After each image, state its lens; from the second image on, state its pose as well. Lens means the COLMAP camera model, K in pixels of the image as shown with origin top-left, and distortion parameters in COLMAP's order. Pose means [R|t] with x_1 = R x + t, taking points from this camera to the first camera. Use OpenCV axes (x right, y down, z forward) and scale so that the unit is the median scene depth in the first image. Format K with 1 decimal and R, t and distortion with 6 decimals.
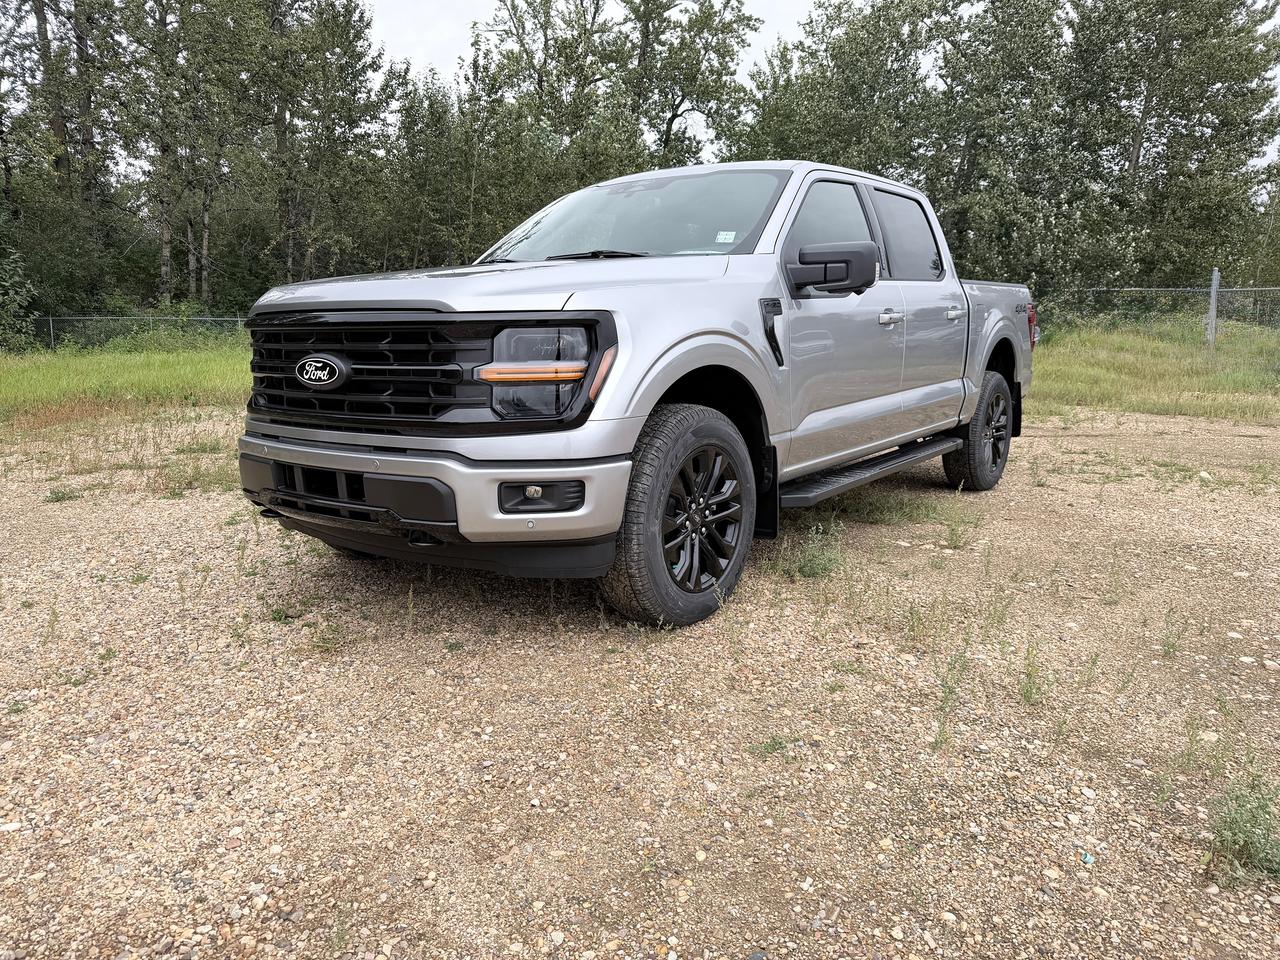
lens RADIAL K [[894.0, 0, 639.3], [0, 894.0, 479.2], [0, 0, 1]] dist [-0.011050, -0.002866]
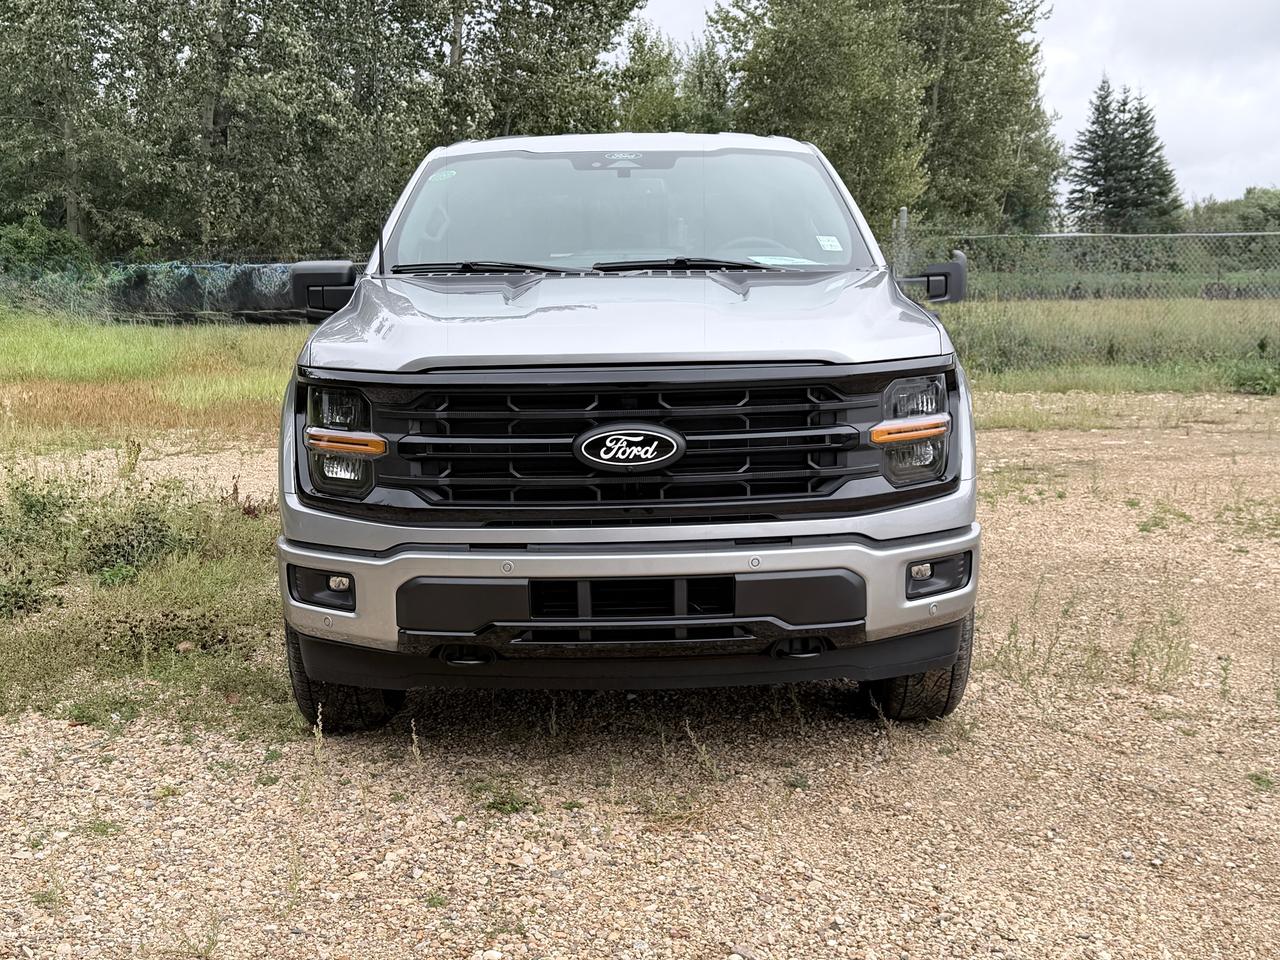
lens RADIAL K [[1505.3, 0, 640.3], [0, 1505.3, 480.6], [0, 0, 1]] dist [-0.012614, 0.000000]
pose [[0.845427, -0.087373, 0.526896, -1.075026], [0.116757, 0.992901, -0.022693, -0.068961], [-0.521173, 0.080704, 0.849627, -0.064337]]
